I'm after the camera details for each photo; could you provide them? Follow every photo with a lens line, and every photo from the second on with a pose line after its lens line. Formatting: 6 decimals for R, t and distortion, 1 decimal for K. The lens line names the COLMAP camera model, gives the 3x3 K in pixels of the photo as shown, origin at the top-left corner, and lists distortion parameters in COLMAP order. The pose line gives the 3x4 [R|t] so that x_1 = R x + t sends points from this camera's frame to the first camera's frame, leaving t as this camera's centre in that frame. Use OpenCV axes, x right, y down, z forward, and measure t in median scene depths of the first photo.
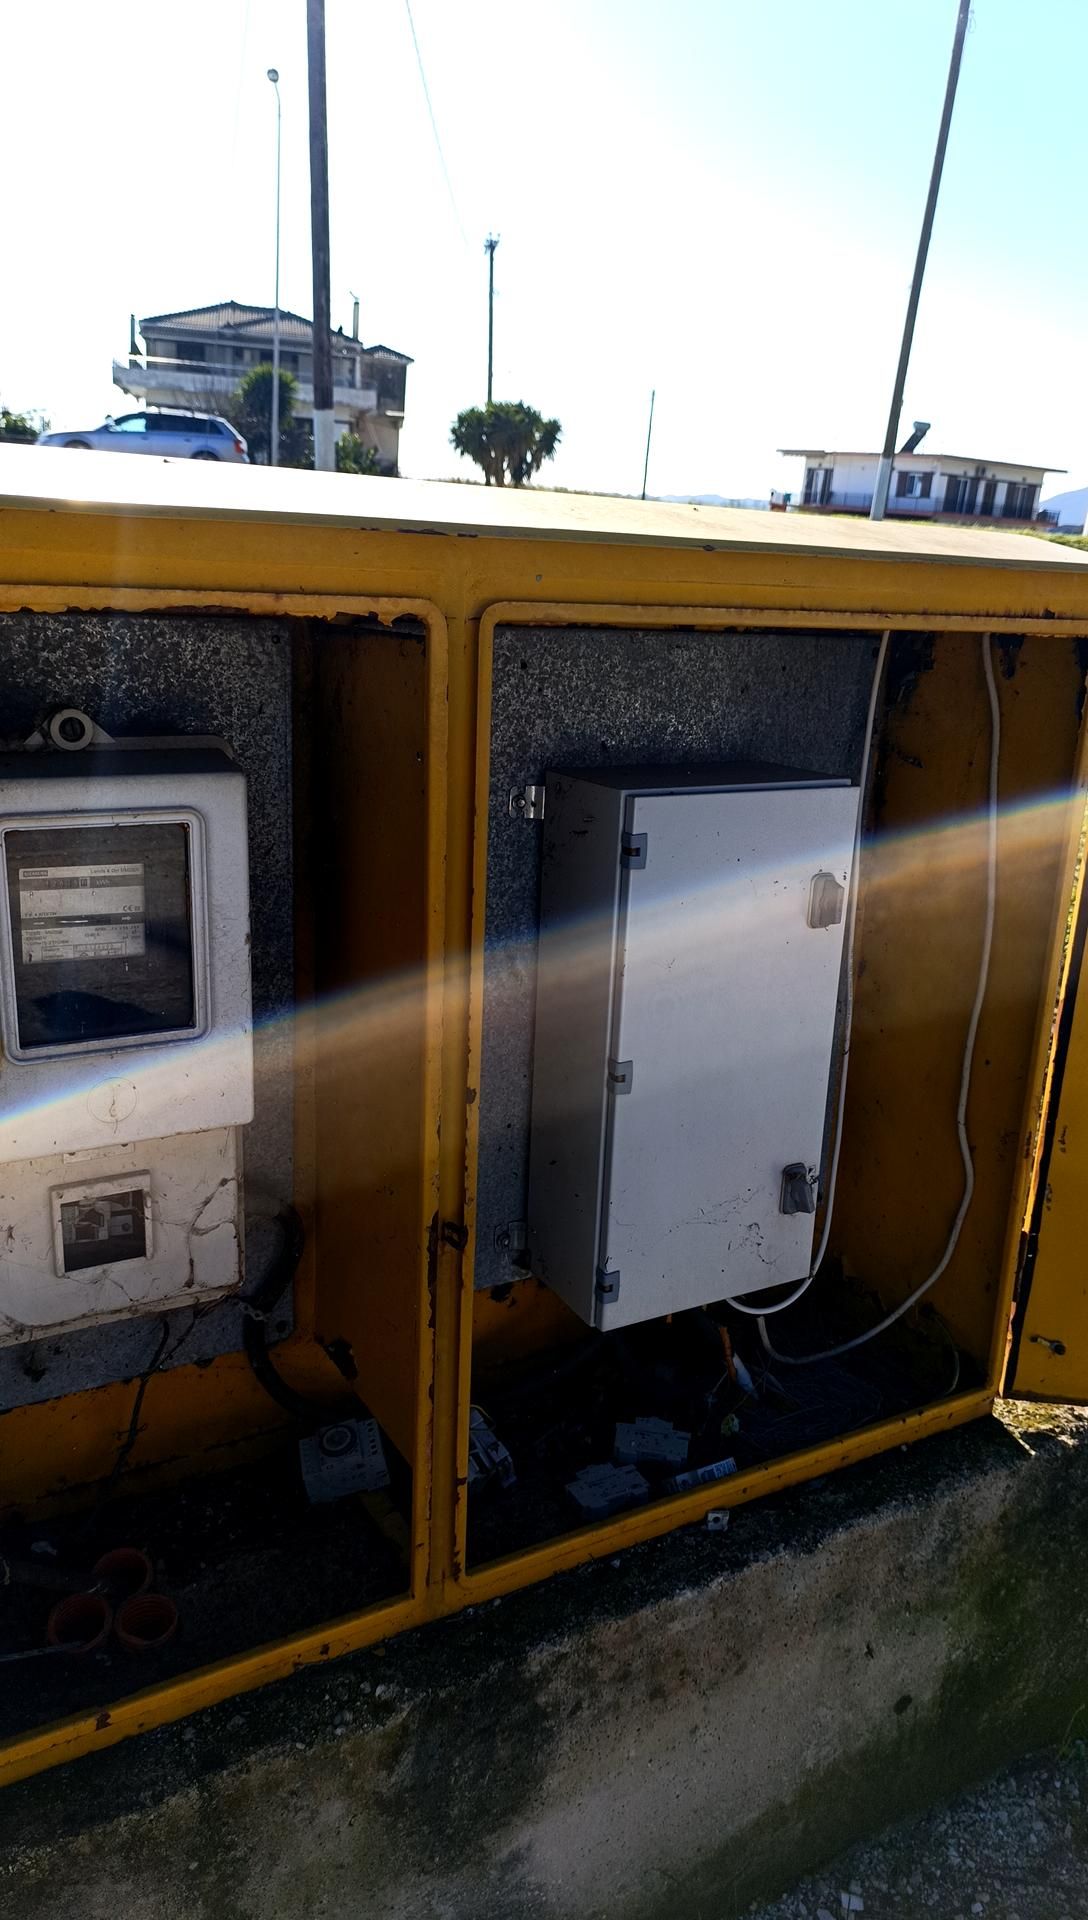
lens RADIAL K [[1307.0, 0, 544.0], [0, 1307.0, 960.0], [0, 0, 1]] dist [0.007230, -0.023605]
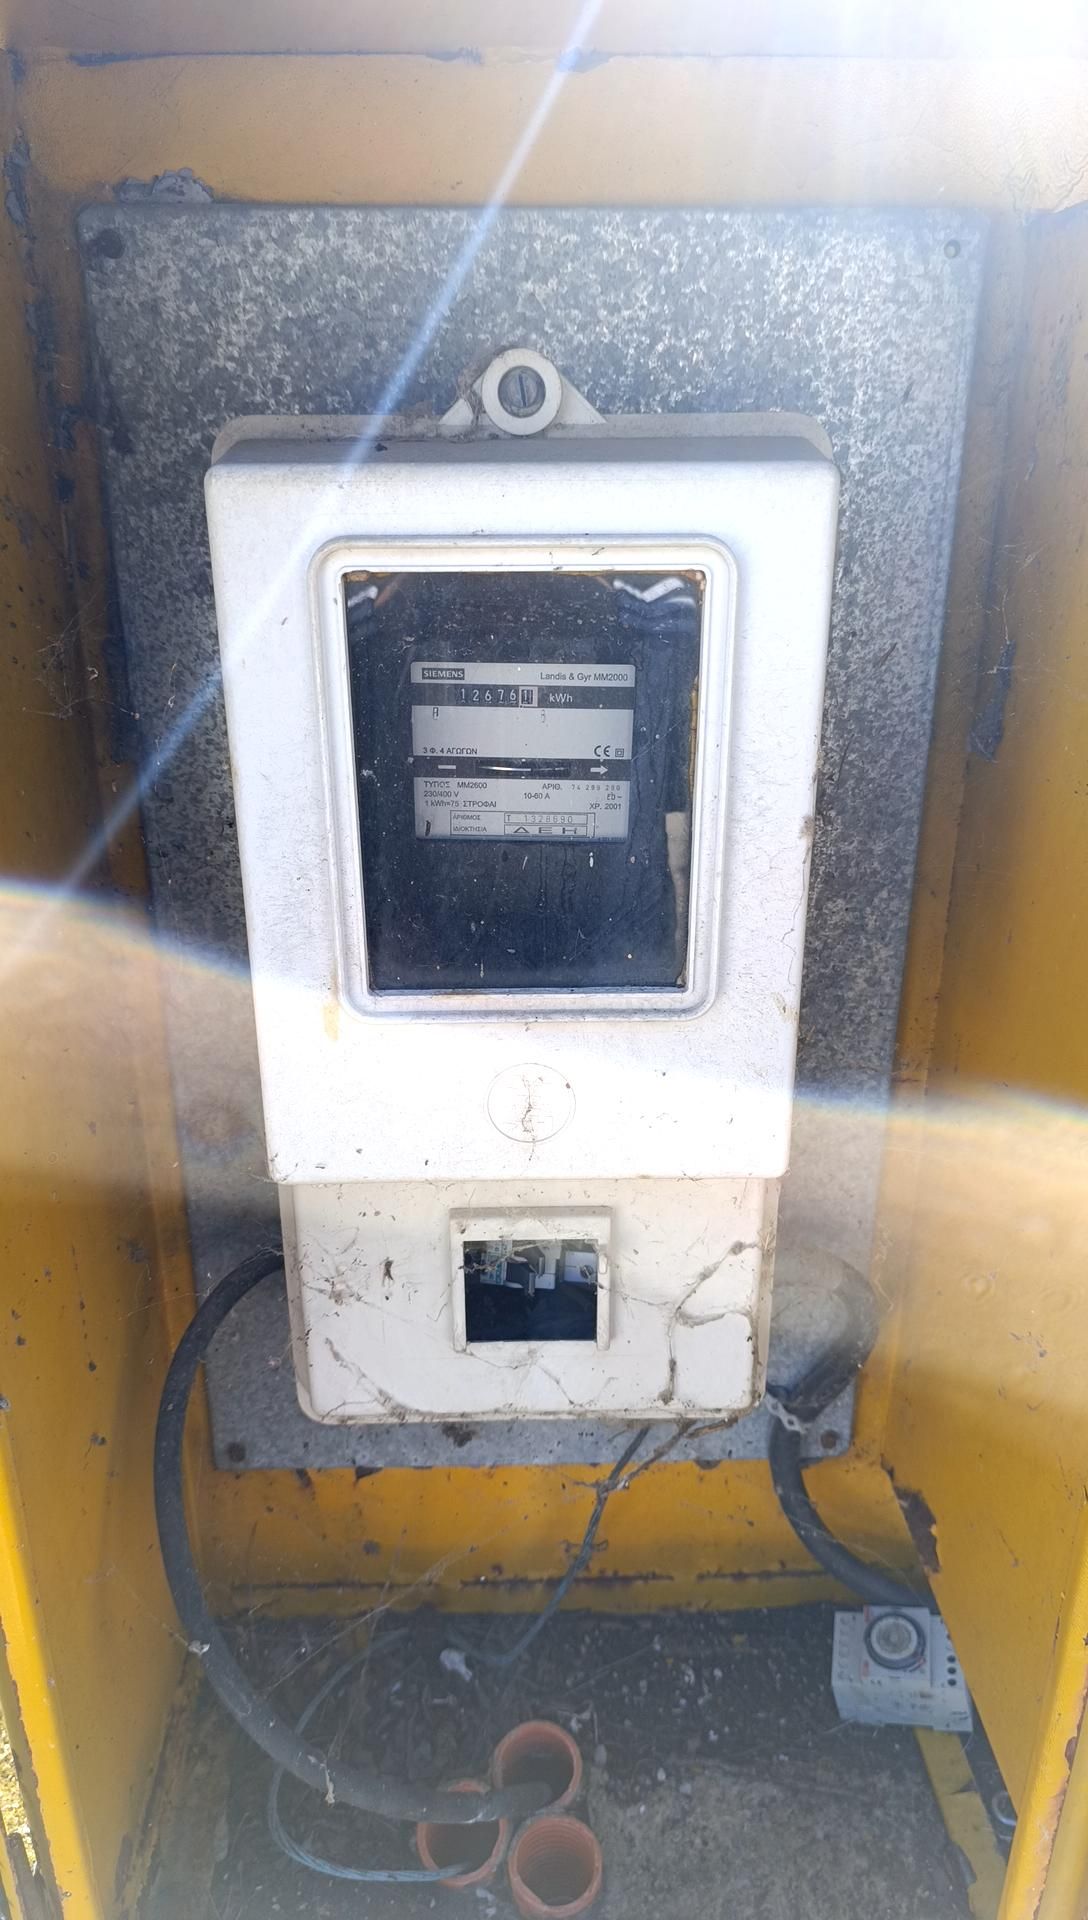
lens RADIAL K [[1335.7, 0, 544.0], [0, 1335.7, 960.0], [0, 0, 1]] dist [0.068778, -0.149451]
pose [[0.881928, 0.134213, -0.451874, -0.069886], [-0.091889, 0.989169, 0.114457, -0.013331], [0.462342, -0.059421, 0.884709, 0.438691]]
